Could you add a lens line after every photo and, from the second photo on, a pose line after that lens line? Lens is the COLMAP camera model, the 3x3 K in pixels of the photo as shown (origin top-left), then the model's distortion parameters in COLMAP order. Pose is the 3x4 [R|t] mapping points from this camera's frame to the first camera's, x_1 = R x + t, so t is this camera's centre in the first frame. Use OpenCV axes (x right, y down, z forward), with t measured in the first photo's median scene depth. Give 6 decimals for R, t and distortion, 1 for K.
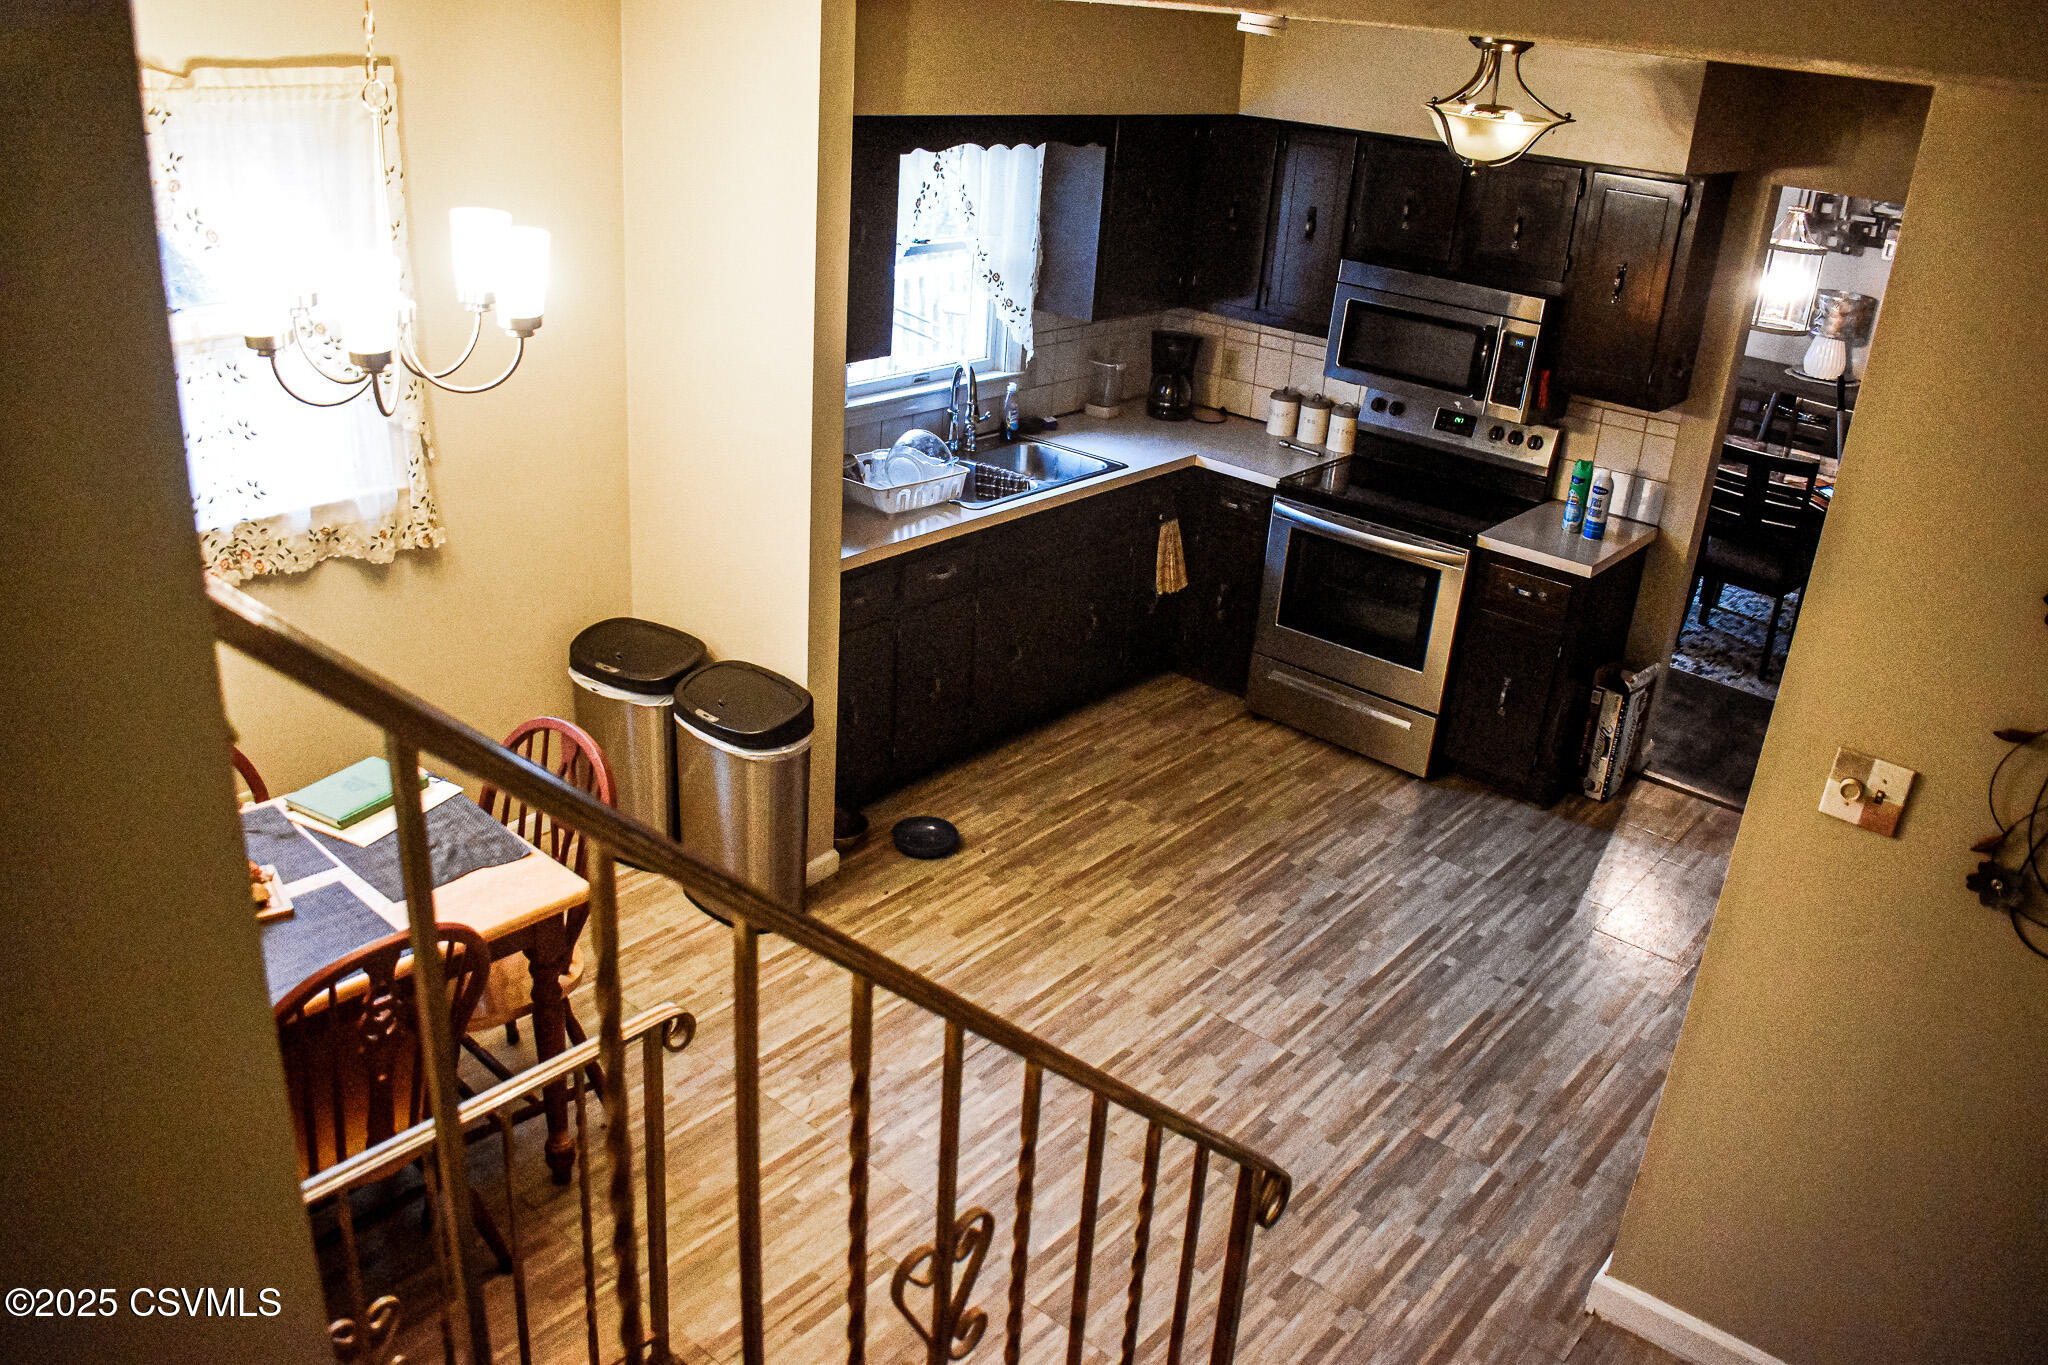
lens RADIAL K [[1627.7, 0, 1013.7], [0, 1627.7, 690.5], [0, 0, 1]] dist [-0.096484, 0.015056]
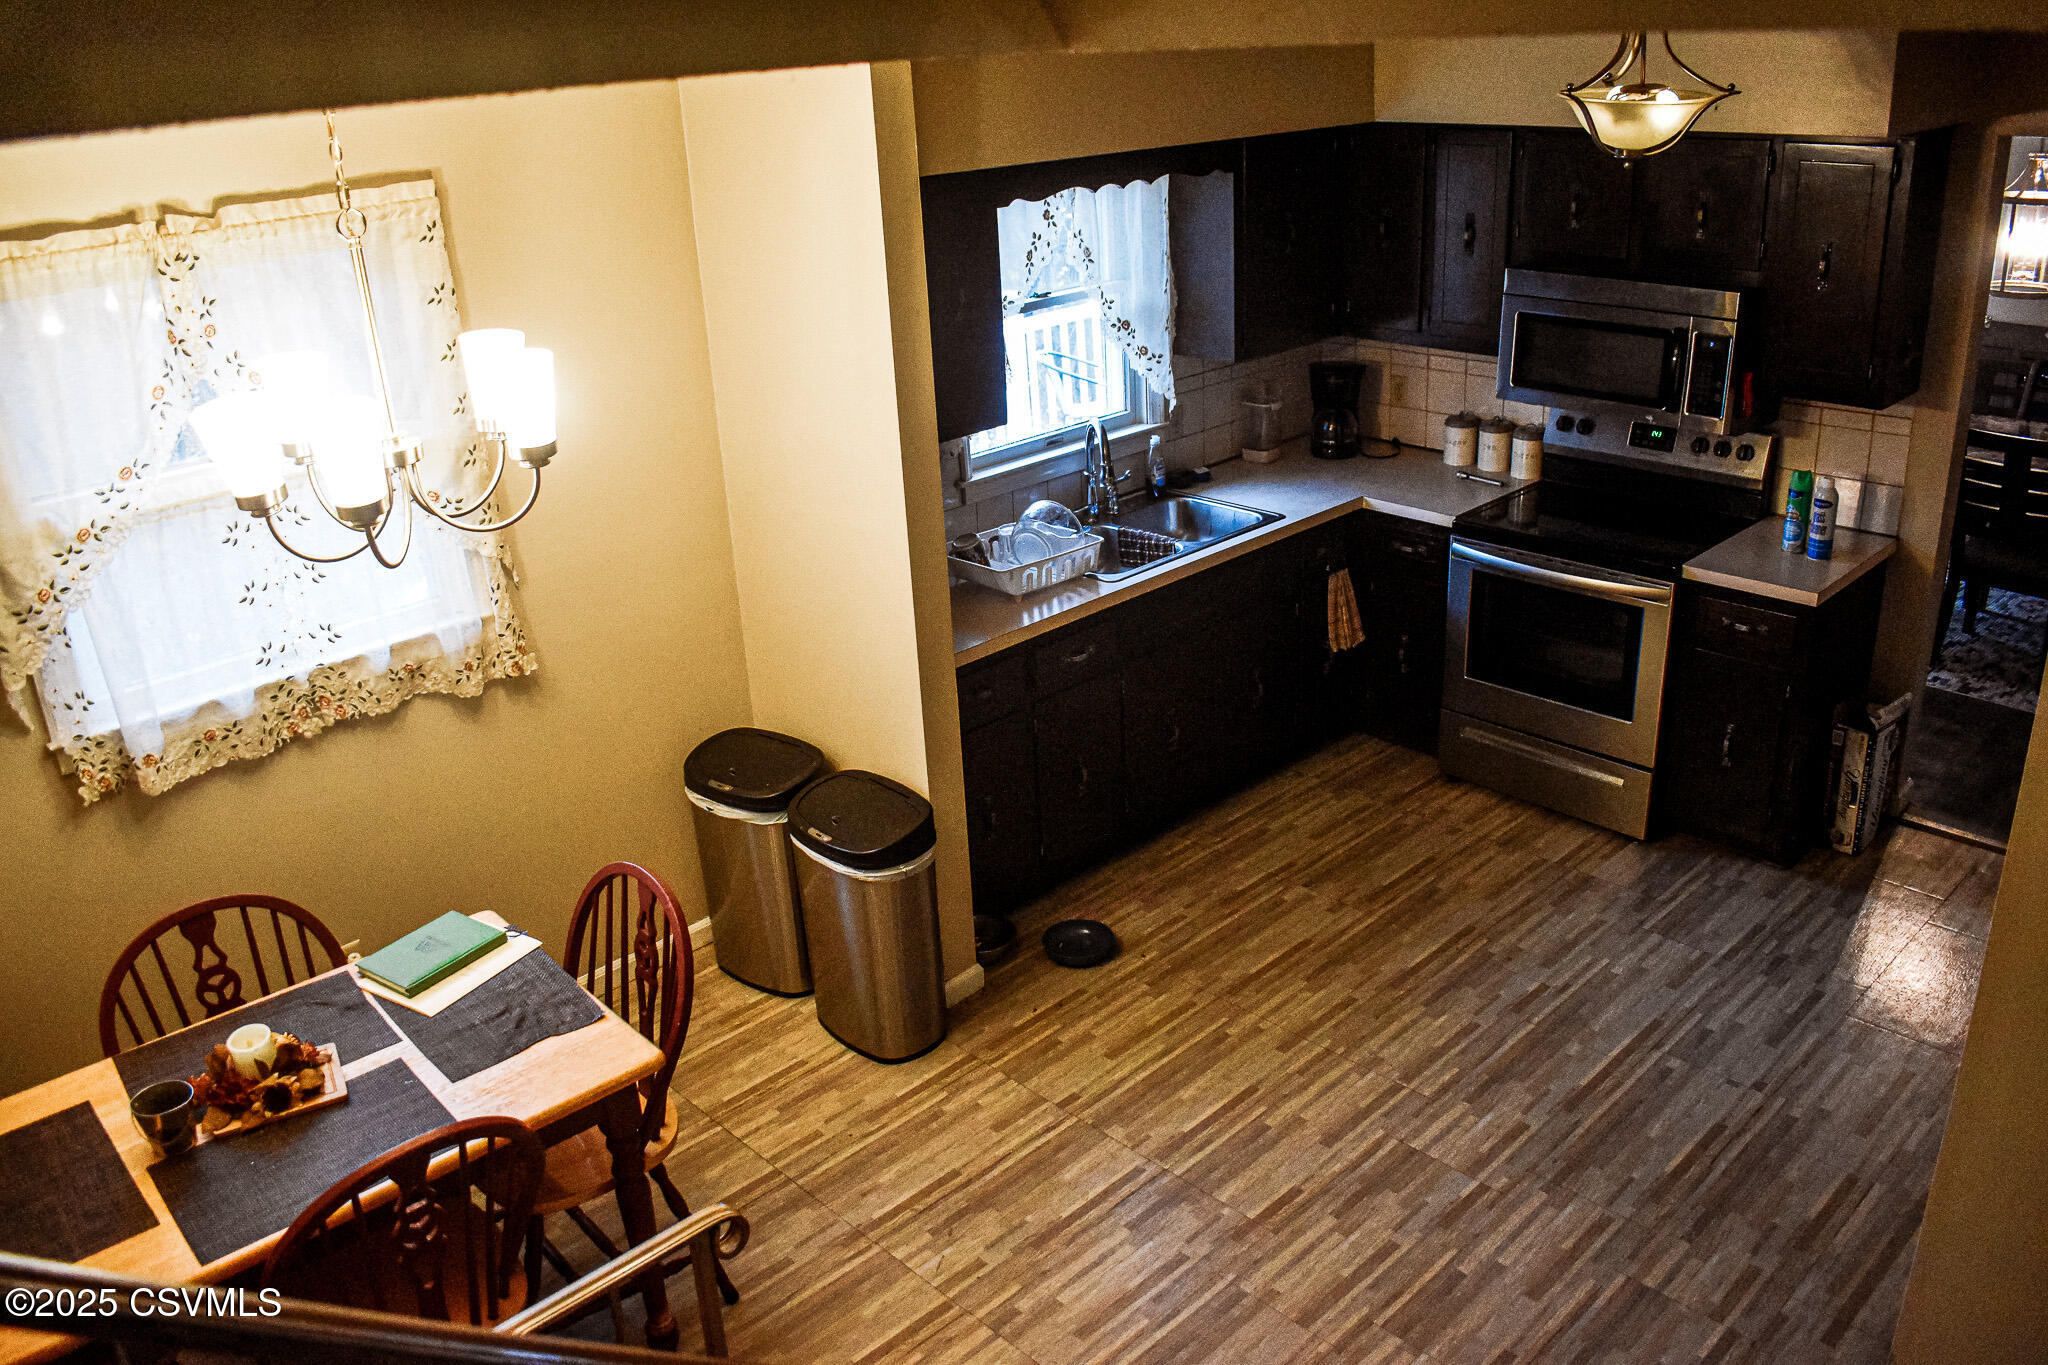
lens RADIAL K [[1627.7, 0, 1036.0], [0, 1627.7, 674.8], [0, 0, 1]] dist [-0.096484, 0.015056]
pose [[0.986879, -0.067906, -0.146485, 0.071325], [0.064693, 0.997551, -0.026592, -0.041004], [0.147932, 0.016766, 0.988855, 0.094443]]
